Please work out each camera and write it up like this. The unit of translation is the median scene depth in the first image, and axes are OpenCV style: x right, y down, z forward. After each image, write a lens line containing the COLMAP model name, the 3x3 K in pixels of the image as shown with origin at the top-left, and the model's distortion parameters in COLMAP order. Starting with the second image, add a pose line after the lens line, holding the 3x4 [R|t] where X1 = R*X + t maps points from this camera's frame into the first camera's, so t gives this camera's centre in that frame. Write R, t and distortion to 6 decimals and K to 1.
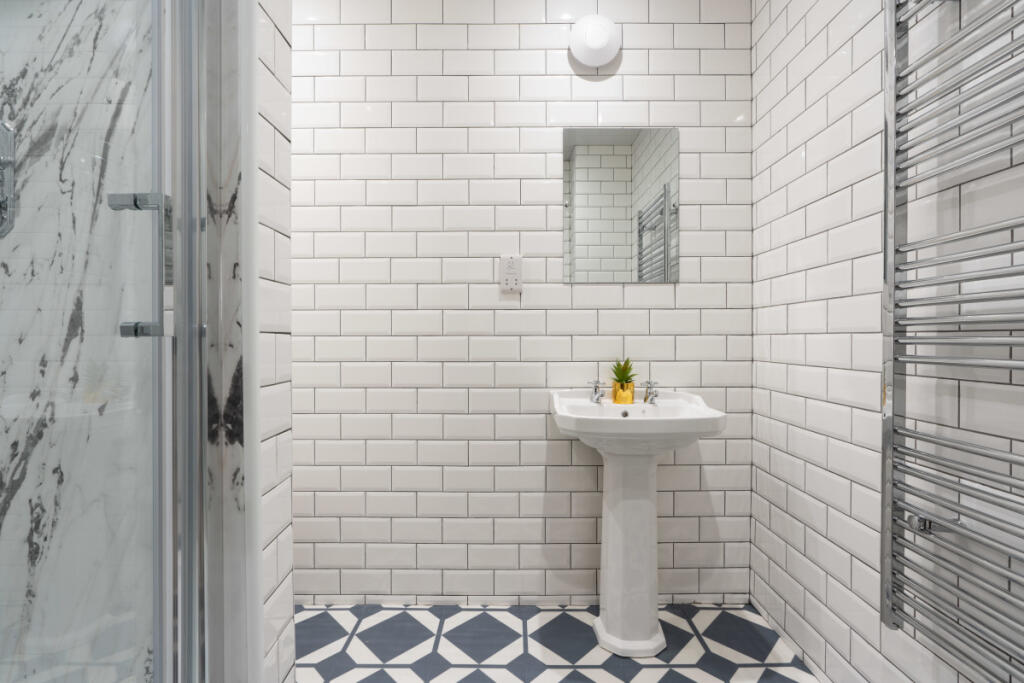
lens RADIAL K [[461.9, 0, 512.3], [0, 461.9, 335.4], [0, 0, 1]] dist [-0.012474, 0.007398]
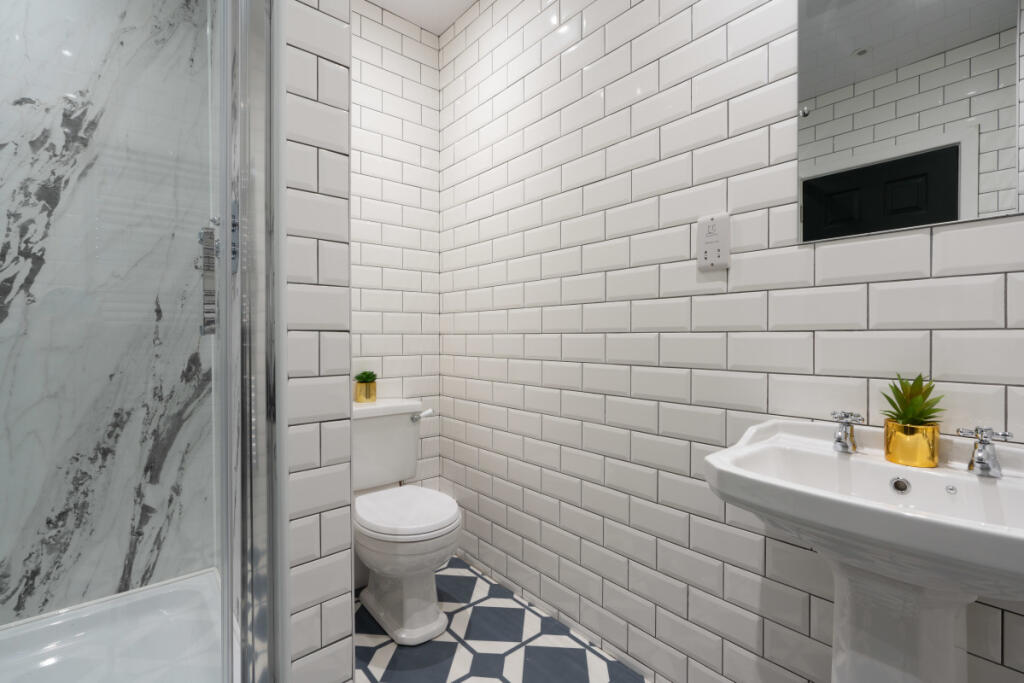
lens RADIAL K [[461.9, 0, 512.3], [0, 461.9, 335.4], [0, 0, 1]] dist [-0.012474, 0.007398]
pose [[0.647767, -0.000611, -0.761838, 0.329158], [0.005055, 0.999981, 0.003496, 0.001941], [0.761822, -0.006116, 0.647758, 0.323884]]
